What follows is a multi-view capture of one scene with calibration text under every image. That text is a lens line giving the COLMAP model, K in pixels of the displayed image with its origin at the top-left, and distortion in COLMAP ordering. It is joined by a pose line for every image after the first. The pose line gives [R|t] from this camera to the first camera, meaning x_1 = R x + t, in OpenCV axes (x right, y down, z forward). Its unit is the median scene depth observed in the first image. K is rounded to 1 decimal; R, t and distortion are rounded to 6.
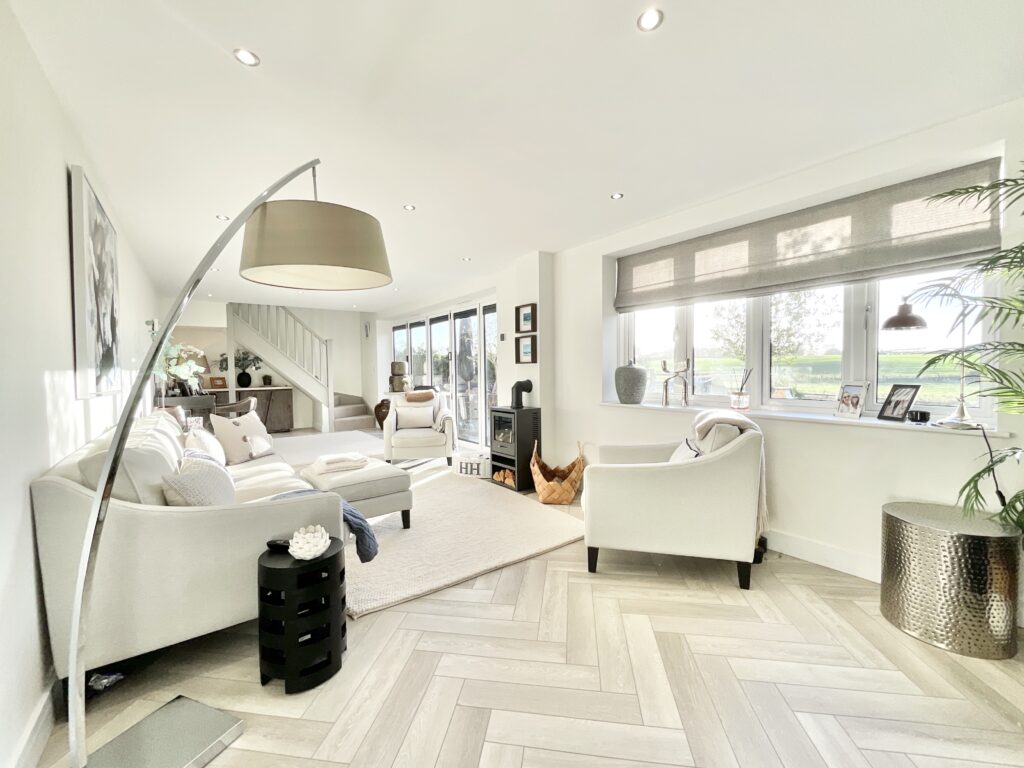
lens RADIAL K [[414.3, 0, 510.3], [0, 414.3, 382.7], [0, 0, 1]] dist [0.000245, -0.000114]
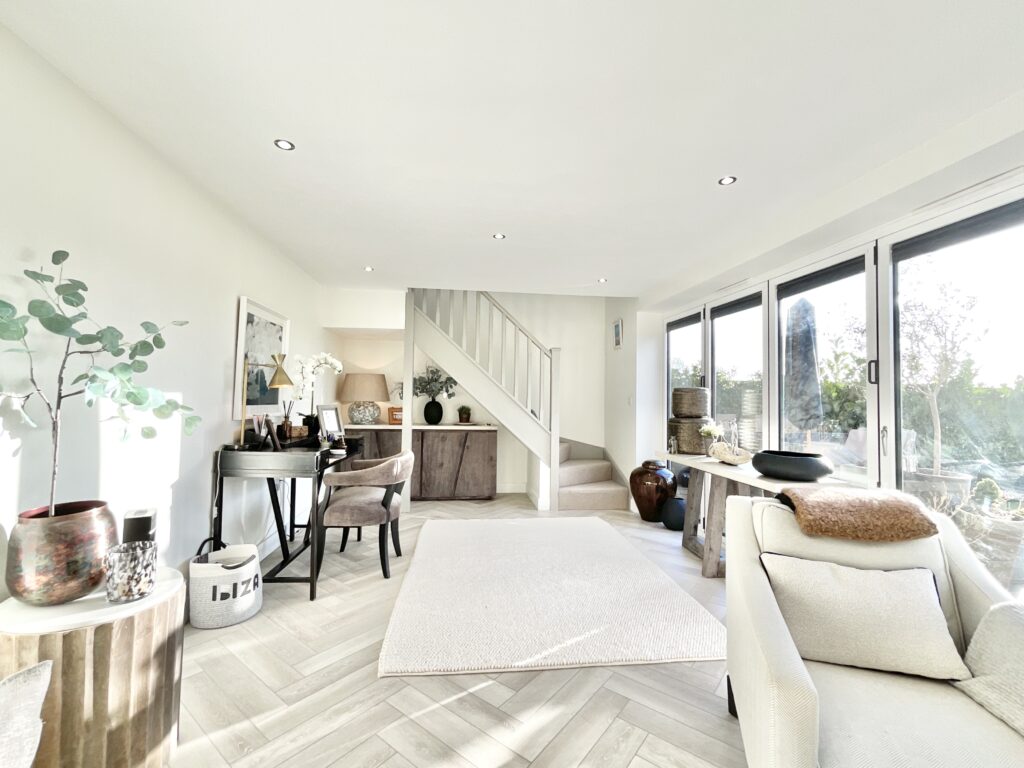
lens RADIAL K [[414.3, 0, 509.0], [0, 414.3, 386.5], [0, 0, 1]] dist [0.000245, -0.000114]
pose [[0.853029, 0.010032, -0.521768, -0.197336], [-0.046510, 0.997298, -0.056864, -0.015959], [0.519787, 0.072774, 0.851190, 0.494802]]
